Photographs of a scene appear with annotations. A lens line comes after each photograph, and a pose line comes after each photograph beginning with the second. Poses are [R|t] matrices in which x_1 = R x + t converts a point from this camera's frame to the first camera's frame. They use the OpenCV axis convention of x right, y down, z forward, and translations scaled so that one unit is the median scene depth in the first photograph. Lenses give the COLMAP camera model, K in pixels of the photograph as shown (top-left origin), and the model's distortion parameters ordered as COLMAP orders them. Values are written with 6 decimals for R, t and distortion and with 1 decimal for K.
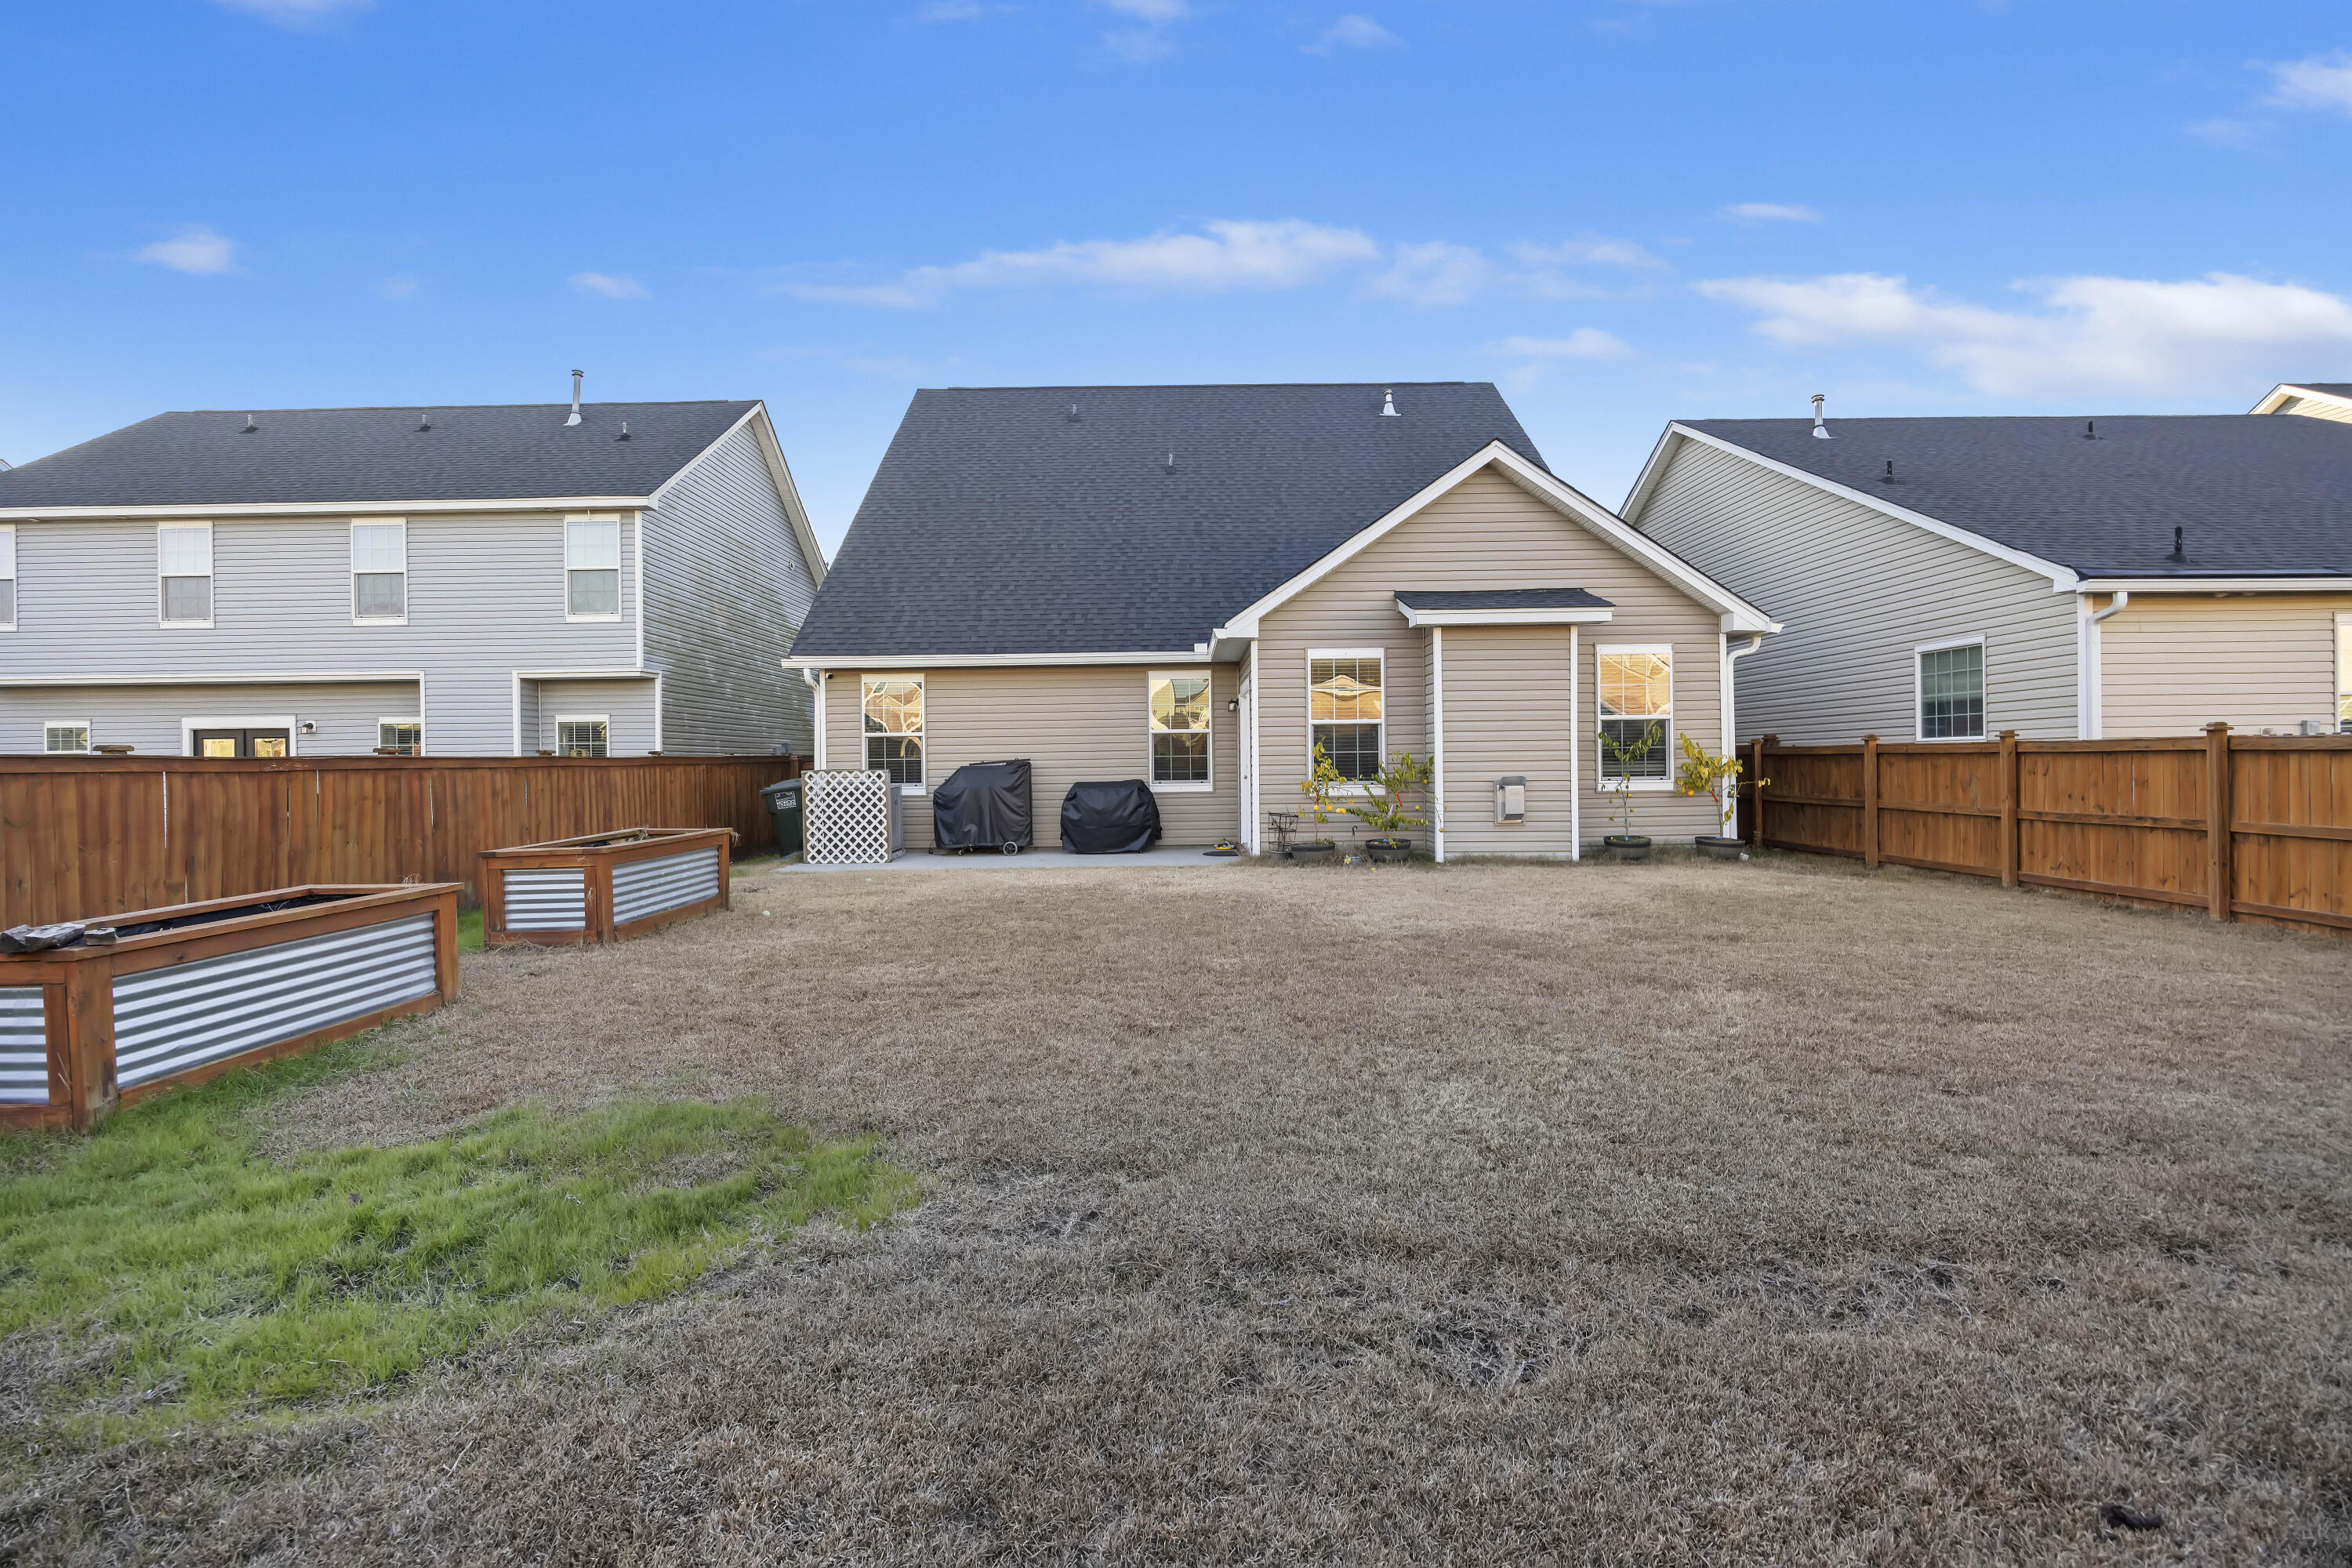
lens RADIAL K [[1154.1, 0, 1173.7], [0, 1154.1, 774.0], [0, 0, 1]] dist [-0.003068, 0.000010]
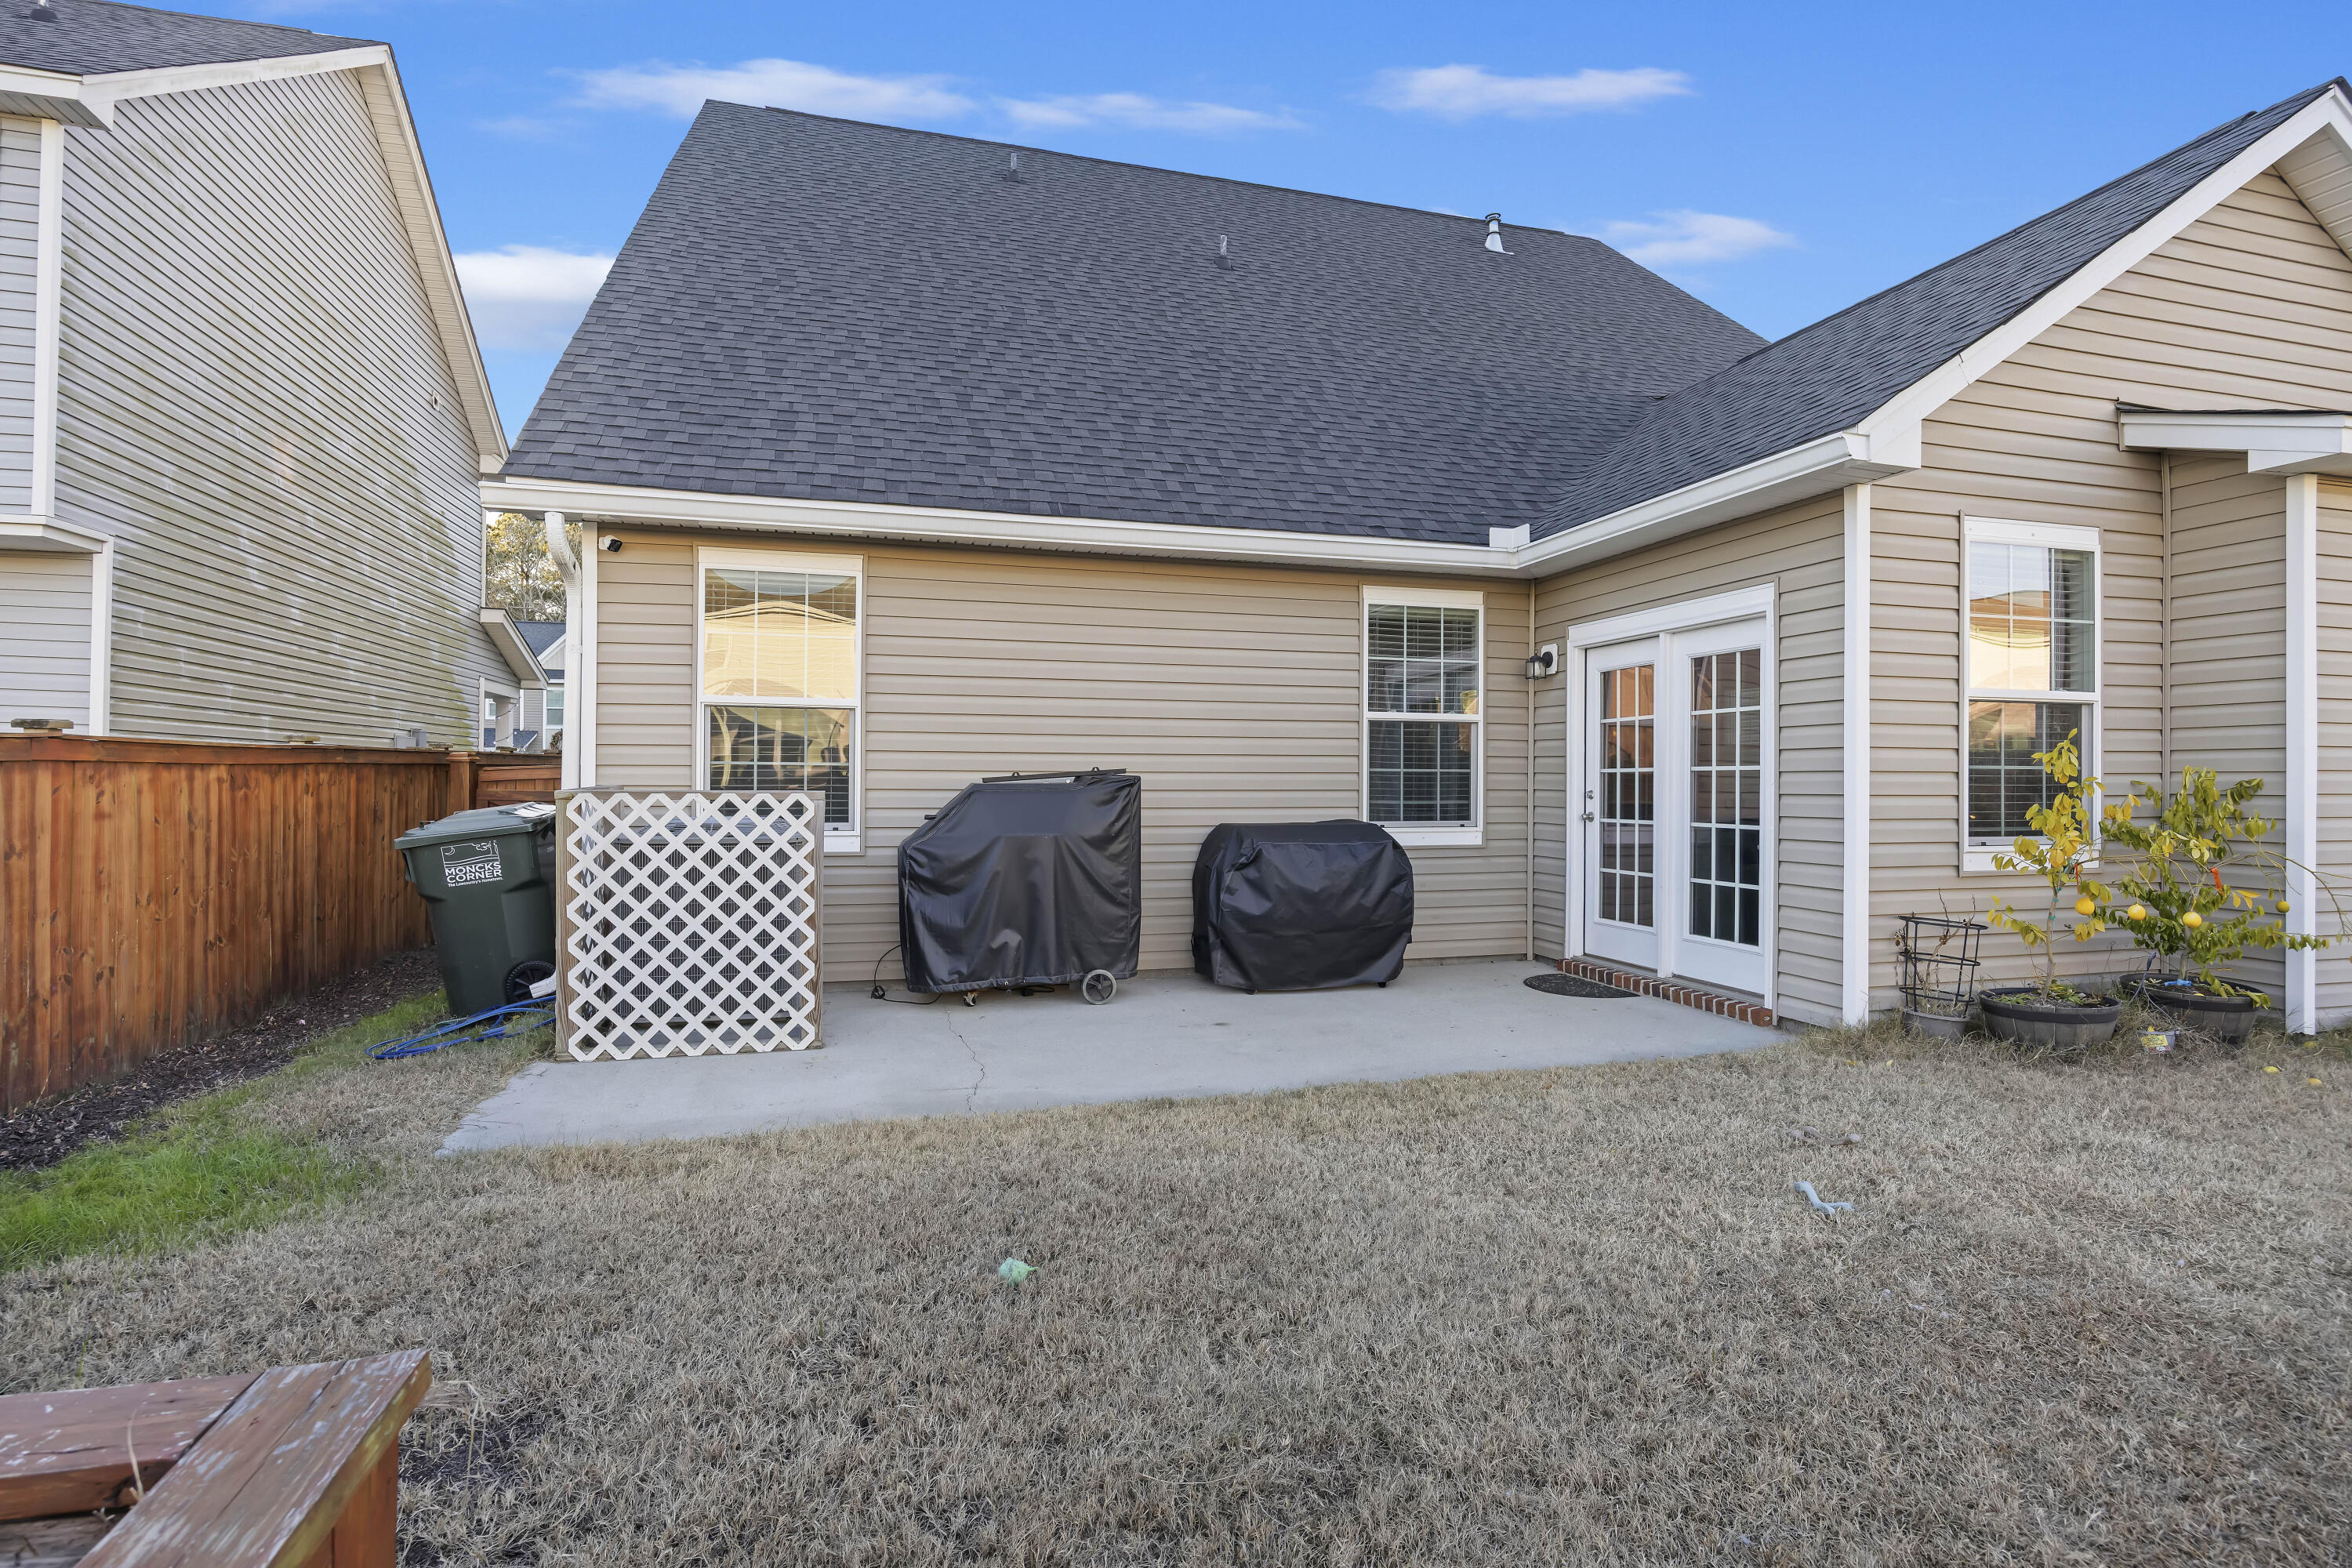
lens RADIAL K [[1192.8, 0, 1187.0], [0, 1192.8, 779.1], [0, 0, 1]] dist [-0.005795, -0.002188]
pose [[0.959781, 0.017082, 0.280231, -0.226215], [-0.013279, 0.999792, -0.015464, -0.002945], [-0.280437, 0.011121, 0.959808, 0.570185]]
